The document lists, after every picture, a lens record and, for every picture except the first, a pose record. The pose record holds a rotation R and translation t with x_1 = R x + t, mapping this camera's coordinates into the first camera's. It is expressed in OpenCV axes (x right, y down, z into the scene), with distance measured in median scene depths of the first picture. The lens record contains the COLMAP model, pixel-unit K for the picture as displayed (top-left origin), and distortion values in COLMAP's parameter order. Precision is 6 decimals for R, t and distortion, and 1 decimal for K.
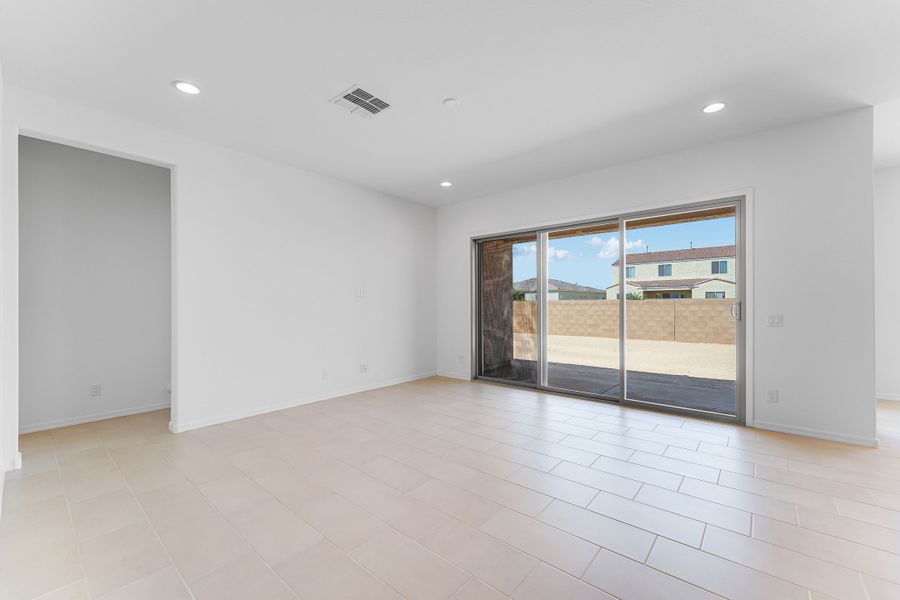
lens RADIAL K [[363.6, 0, 456.4], [0, 363.6, 304.8], [0, 0, 1]] dist [0.001631, 0.000079]
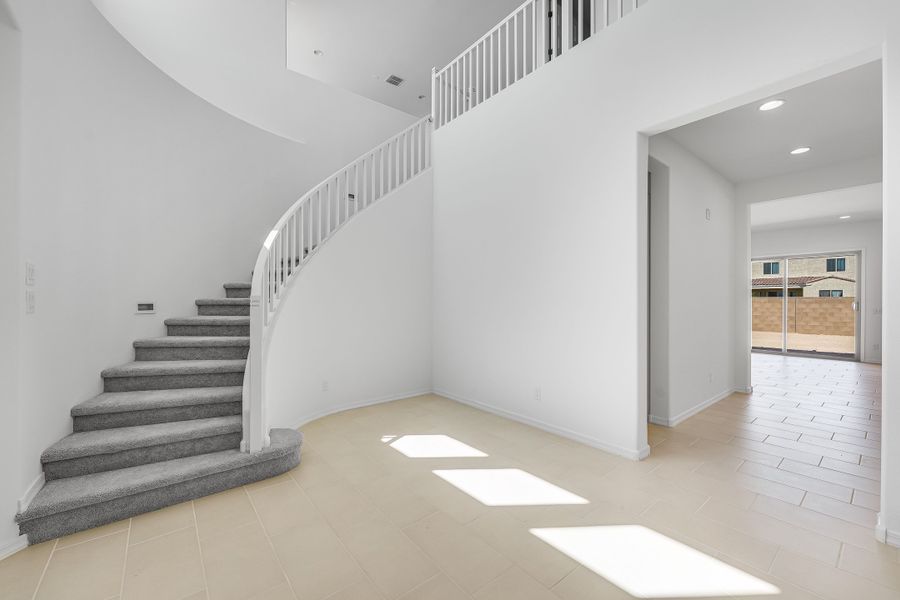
lens RADIAL K [[363.6, 0, 455.9], [0, 363.6, 300.0], [0, 0, 1]] dist [0.001631, 0.000079]
pose [[0.984271, 0.006244, -0.176553, -0.285242], [-0.006963, 0.999970, -0.003454, 0.002489], [0.176526, 0.004629, 0.984285, -0.373203]]
